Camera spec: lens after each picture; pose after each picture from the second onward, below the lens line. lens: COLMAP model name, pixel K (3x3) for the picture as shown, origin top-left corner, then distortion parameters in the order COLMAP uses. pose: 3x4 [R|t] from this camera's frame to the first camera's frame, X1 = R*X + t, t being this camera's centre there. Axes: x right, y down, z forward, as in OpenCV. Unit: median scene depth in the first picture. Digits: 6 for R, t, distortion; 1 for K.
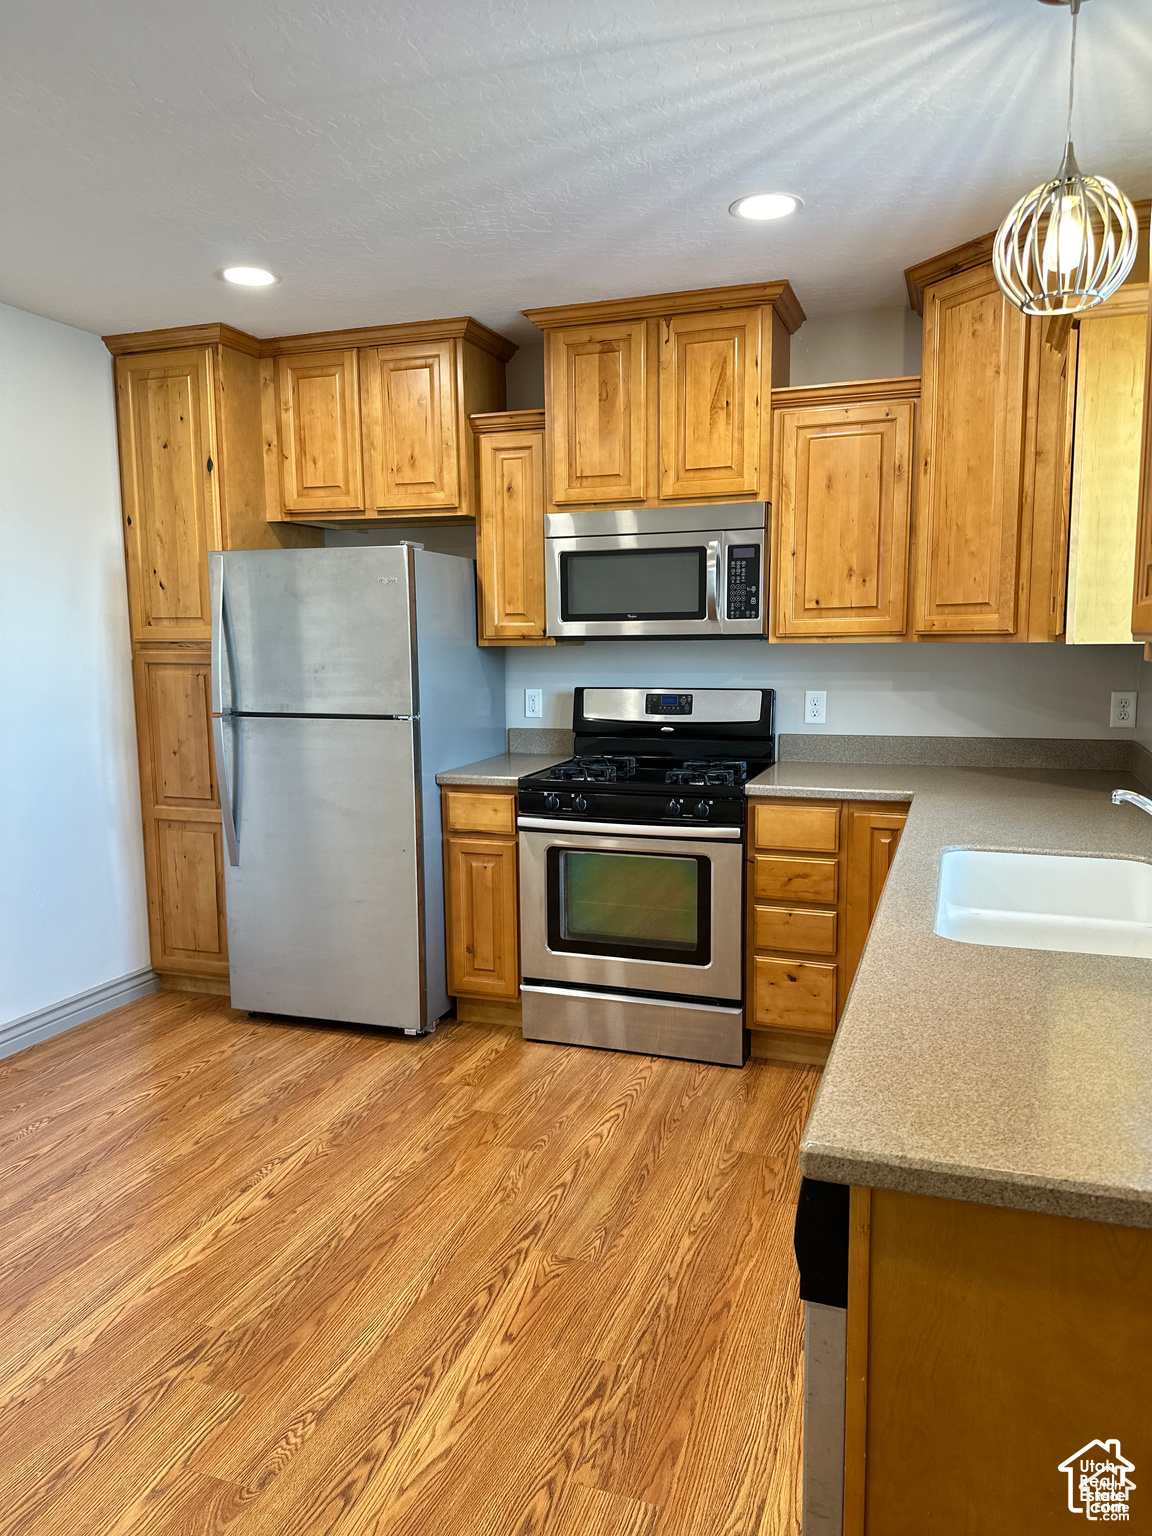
lens RADIAL K [[1065.9, 0, 580.2], [0, 1065.9, 776.6], [0, 0, 1]] dist [0.103649, -0.153795]
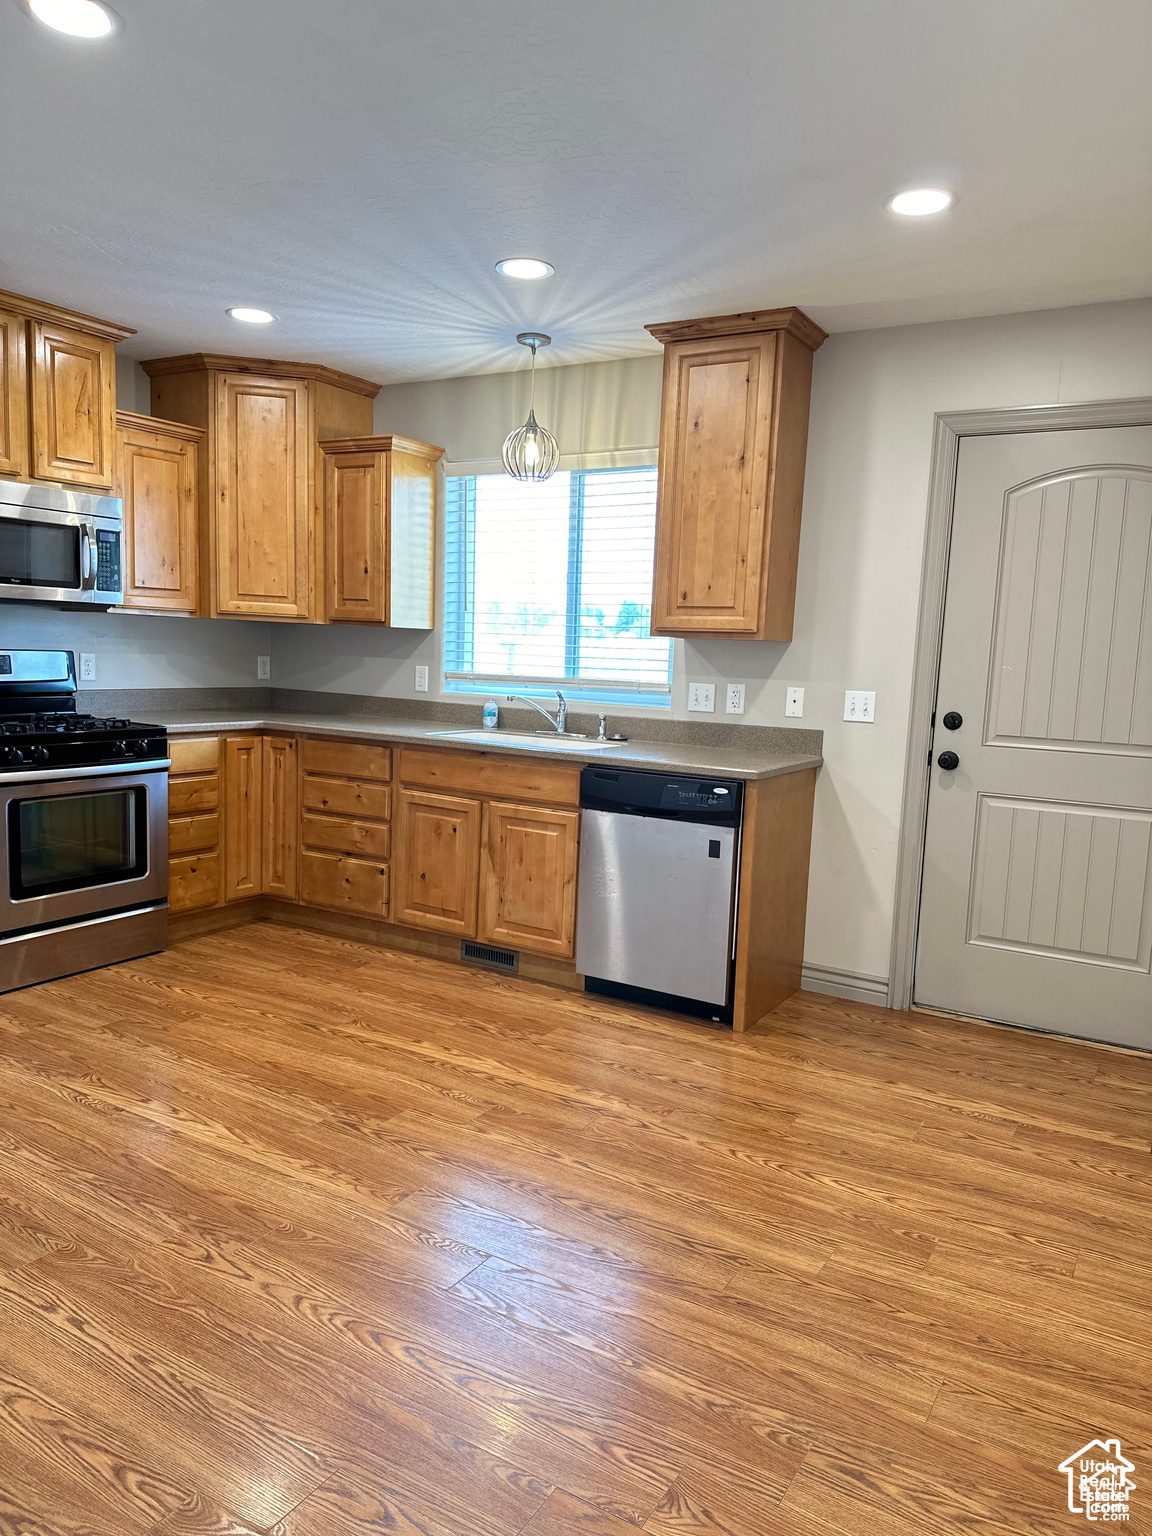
lens RADIAL K [[1057.1, 0, 580.0], [0, 1057.1, 775.6], [0, 0, 1]] dist [0.171933, -0.339218]
pose [[0.204802, -0.102741, 0.973396, -0.952802], [0.089403, 0.992282, 0.085925, 0.001792], [-0.974712, 0.069427, 0.212406, 0.239317]]
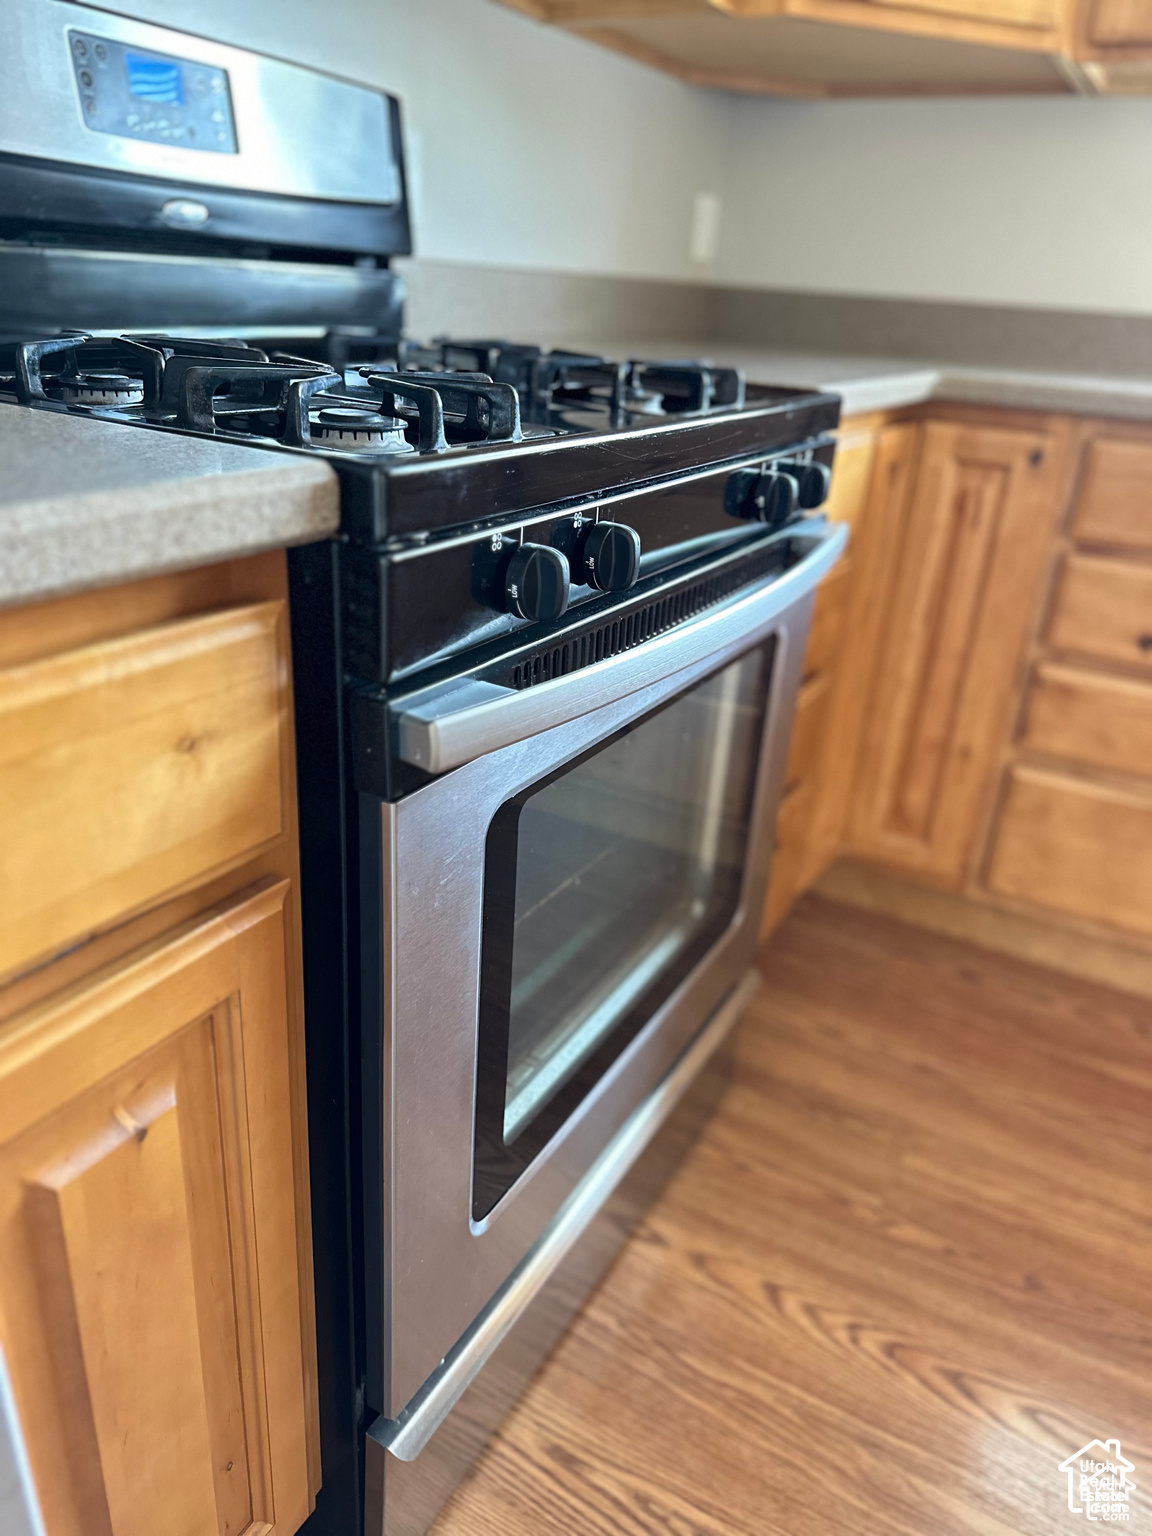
lens RADIAL K [[1089.8, 0, 576.0], [0, 1089.8, 768.0], [0, 0, 1]] dist [-0.001100, -0.033982]
pose [[0.185312, -0.380439, 0.906049, -0.205028], [0.064565, 0.924740, 0.375082, -0.014377], [-0.980556, -0.011008, 0.195928, 0.965170]]
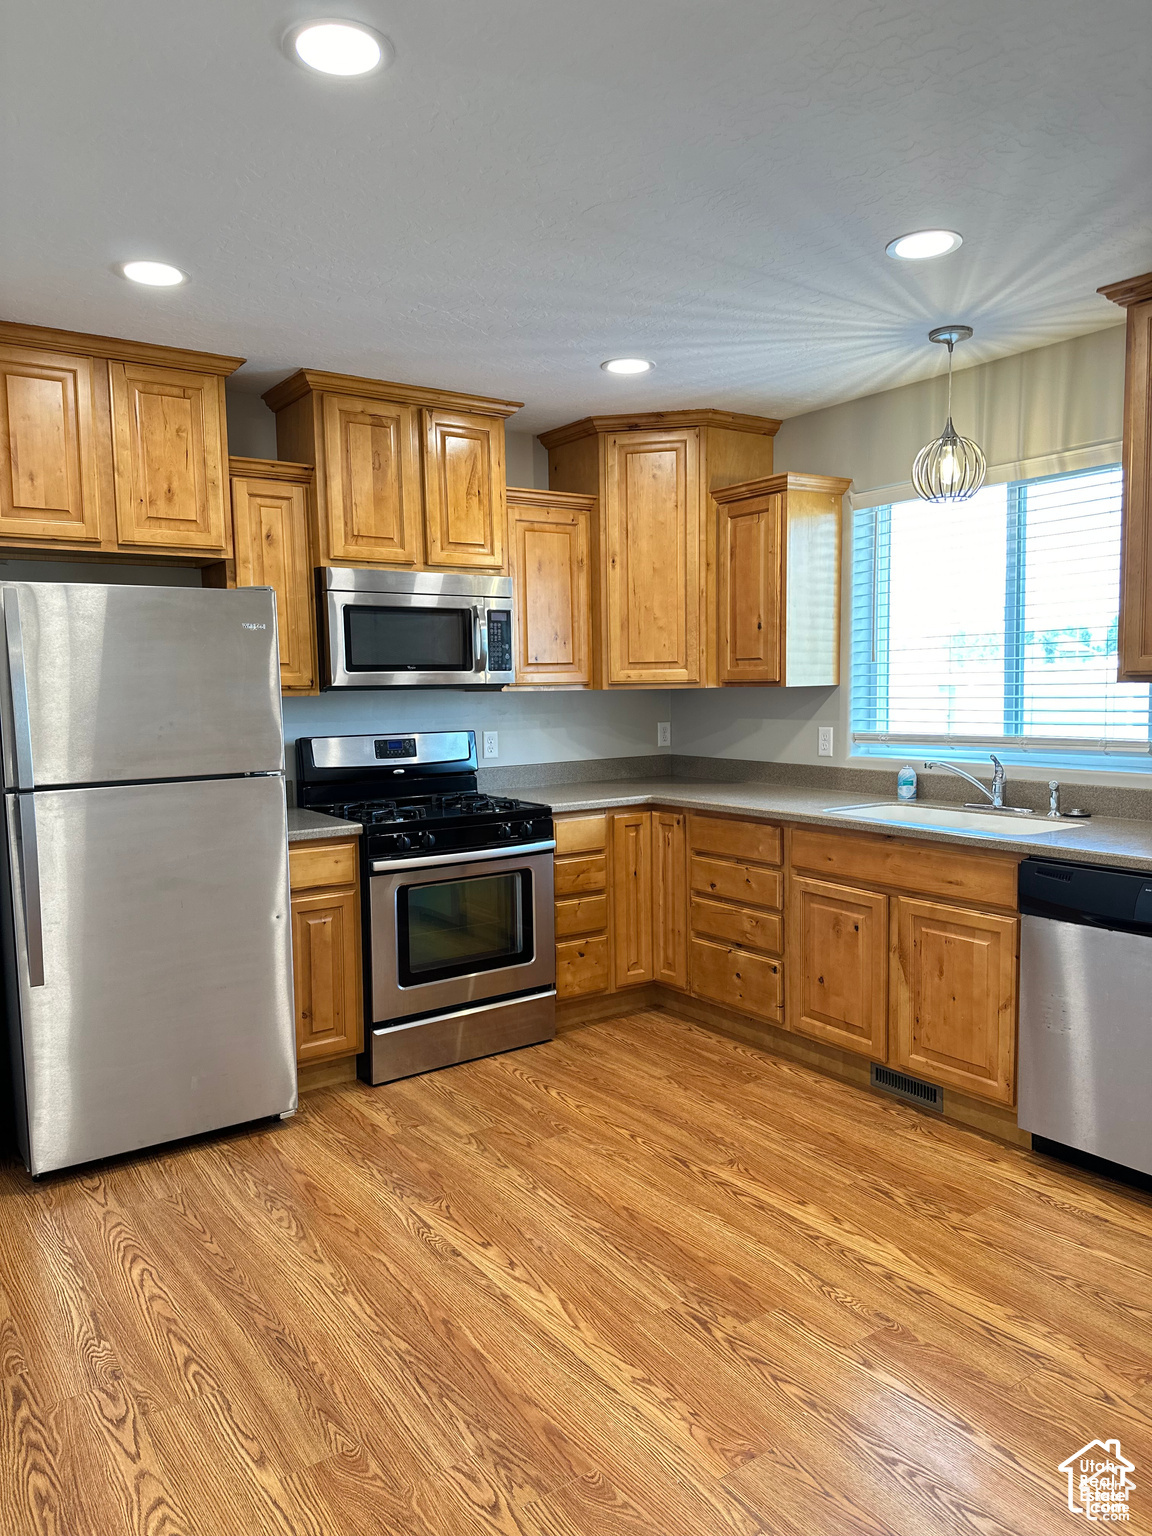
lens RADIAL K [[1057.1, 0, 580.0], [0, 1057.1, 775.6], [0, 0, 1]] dist [0.171933, -0.339218]
pose [[0.584313, -0.073986, 0.808149, -0.773283], [0.120466, 0.992710, 0.003783, -0.024559], [-0.802538, 0.095144, 0.588966, 0.238862]]
